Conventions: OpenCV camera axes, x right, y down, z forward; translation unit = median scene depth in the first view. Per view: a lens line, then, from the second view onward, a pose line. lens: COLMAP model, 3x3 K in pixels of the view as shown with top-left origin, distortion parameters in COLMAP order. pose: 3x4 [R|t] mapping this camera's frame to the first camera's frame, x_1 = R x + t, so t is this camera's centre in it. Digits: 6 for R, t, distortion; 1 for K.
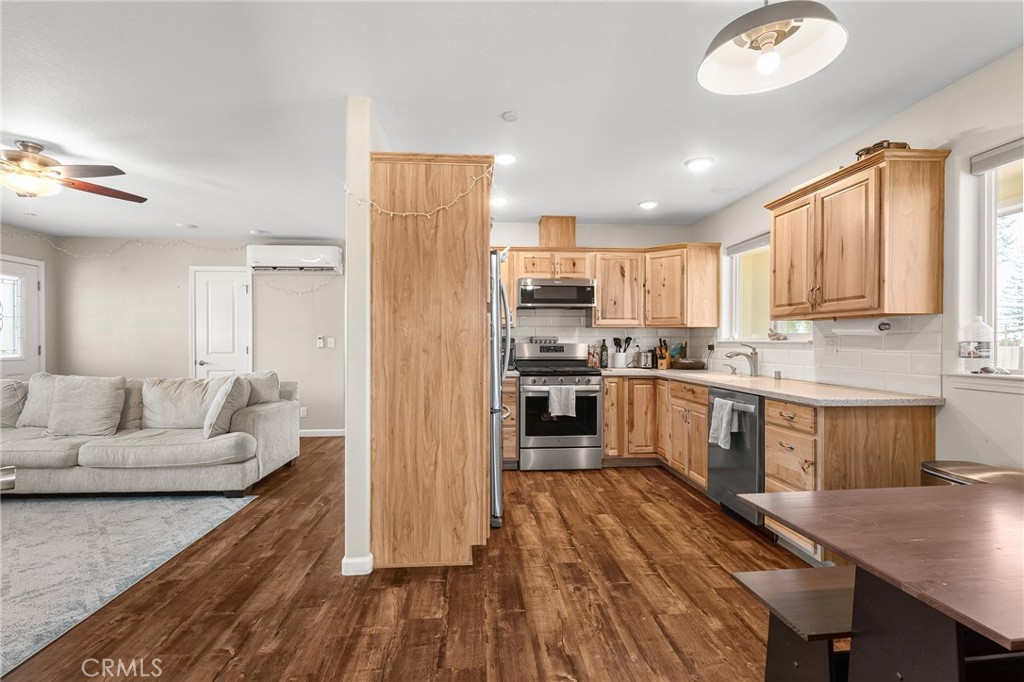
lens RADIAL K [[465.6, 0, 512.4], [0, 465.6, 343.3], [0, 0, 1]] dist [-0.003846, 0.001200]
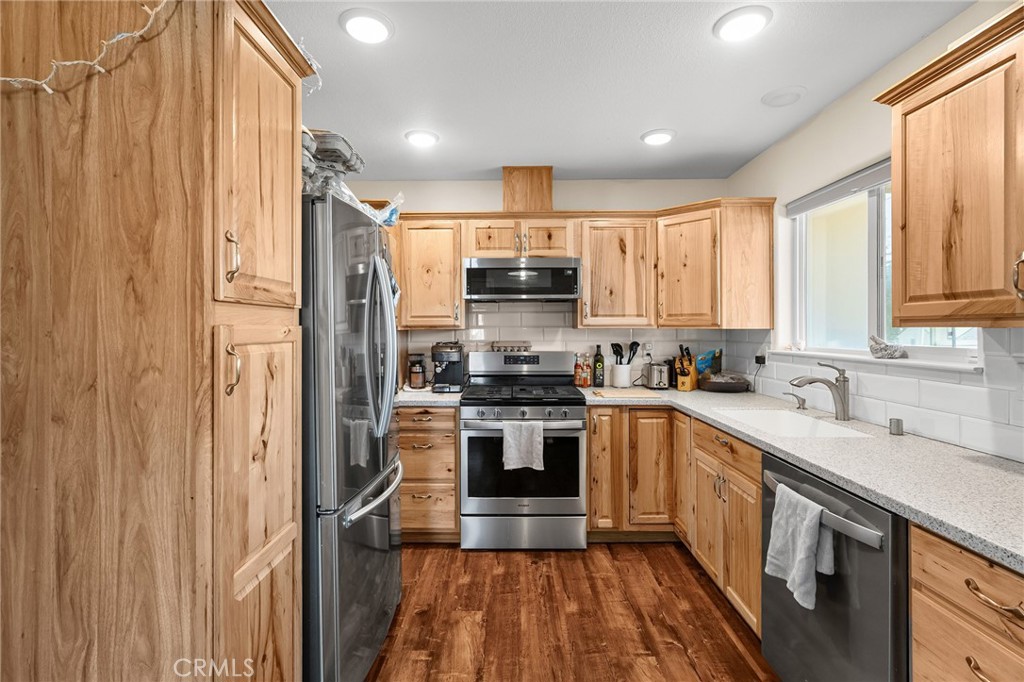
lens RADIAL K [[465.6, 0, 508.1], [0, 465.6, 328.5], [0, 0, 1]] dist [-0.003846, 0.001200]
pose [[0.996963, -0.003847, -0.077787, 0.191152], [0.003313, 0.999970, -0.007000, -0.047135], [0.077811, 0.006721, 0.996945, 0.490105]]
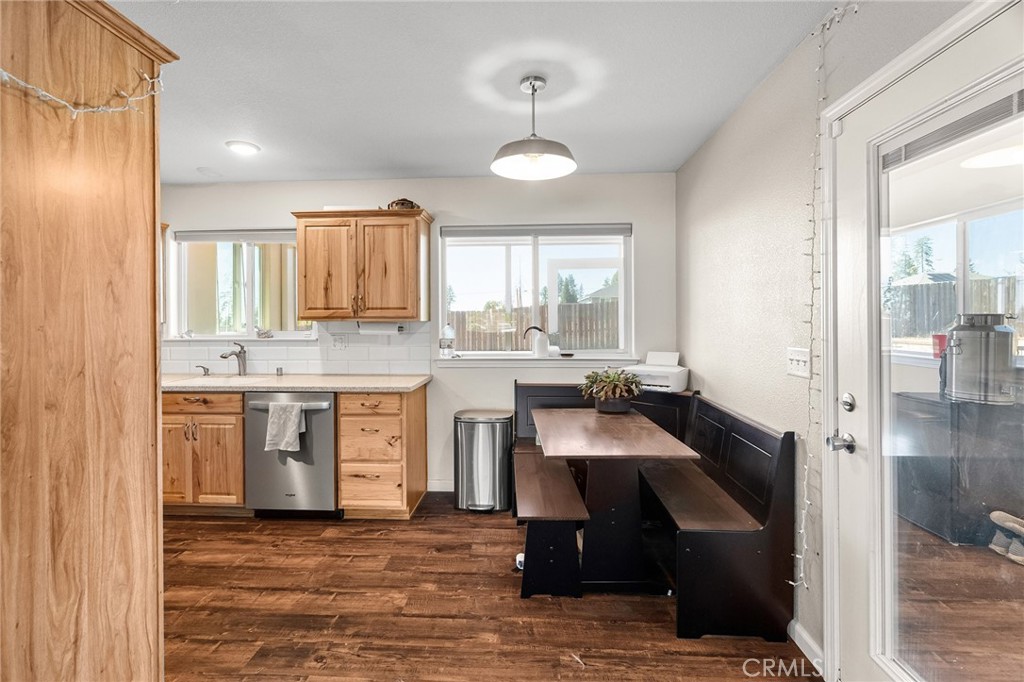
lens RADIAL K [[465.6, 0, 492.3], [0, 465.6, 321.5], [0, 0, 1]] dist [-0.003846, 0.001200]
pose [[0.159391, -0.005724, 0.987199, -0.442853], [0.011119, 0.999930, 0.004002, -0.049397], [-0.987153, 0.010339, 0.159444, 0.400948]]
